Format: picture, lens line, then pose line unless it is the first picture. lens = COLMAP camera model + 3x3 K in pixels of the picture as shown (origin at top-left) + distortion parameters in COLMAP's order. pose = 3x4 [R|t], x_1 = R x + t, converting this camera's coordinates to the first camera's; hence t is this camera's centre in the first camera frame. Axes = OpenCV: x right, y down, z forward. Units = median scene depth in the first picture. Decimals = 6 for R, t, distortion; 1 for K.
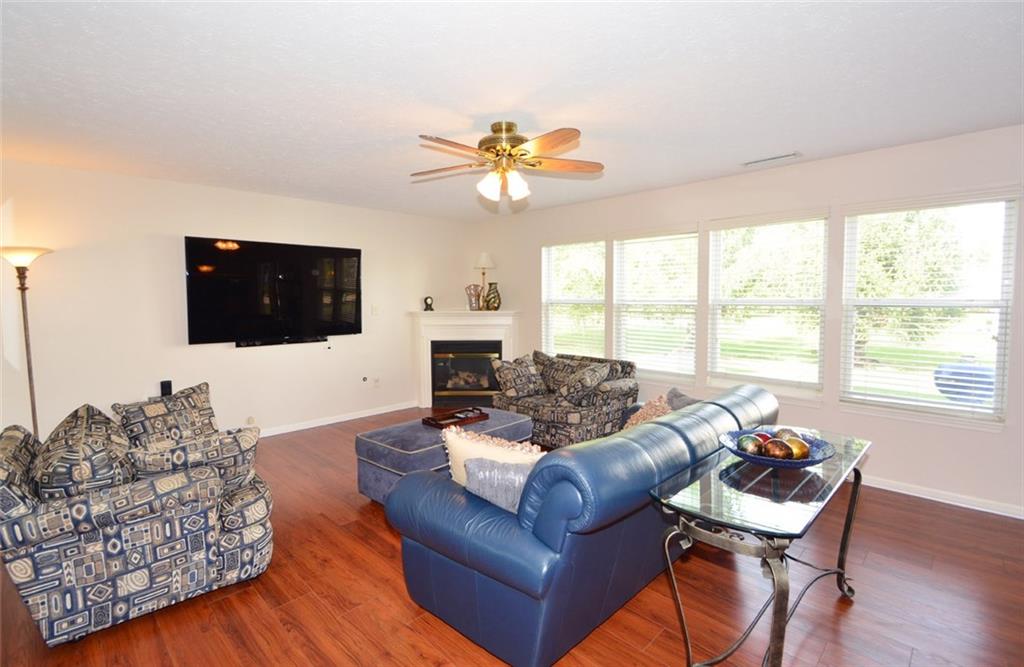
lens RADIAL K [[457.7, 0, 508.7], [0, 457.7, 326.0], [0, 0, 1]] dist [-0.016681, -0.000126]
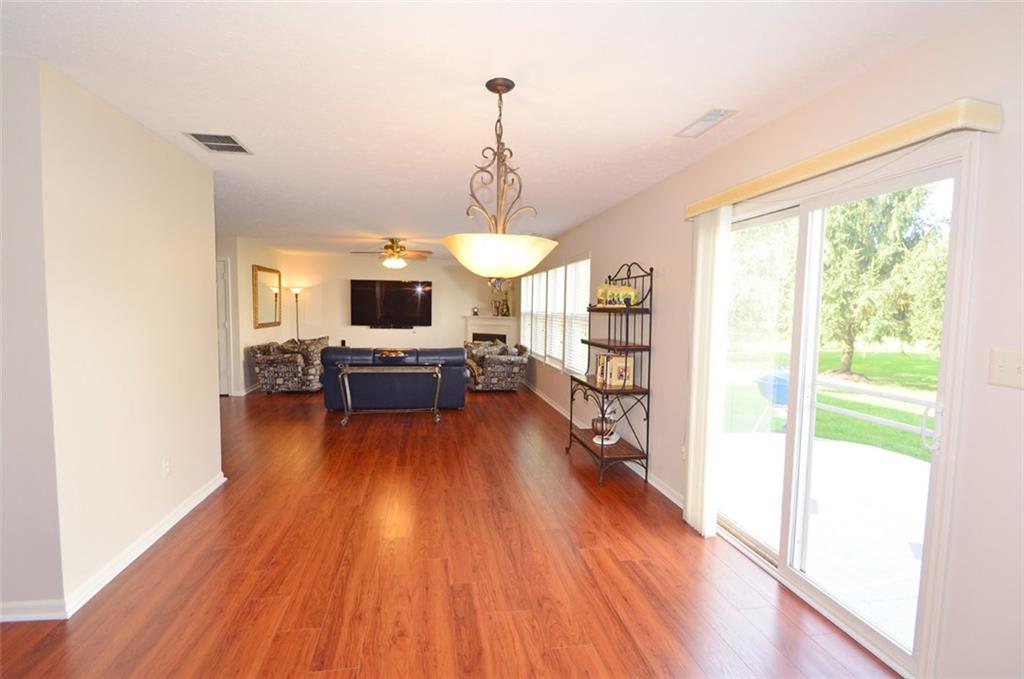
lens RADIAL K [[453.4, 0, 503.7], [0, 453.4, 341.4], [0, 0, 1]] dist [0.012220, -0.000322]
pose [[0.814419, 0.057397, -0.577432, 1.280039], [-0.053422, 0.998286, 0.023883, 0.024018], [0.577813, 0.011397, 0.816089, -0.455157]]
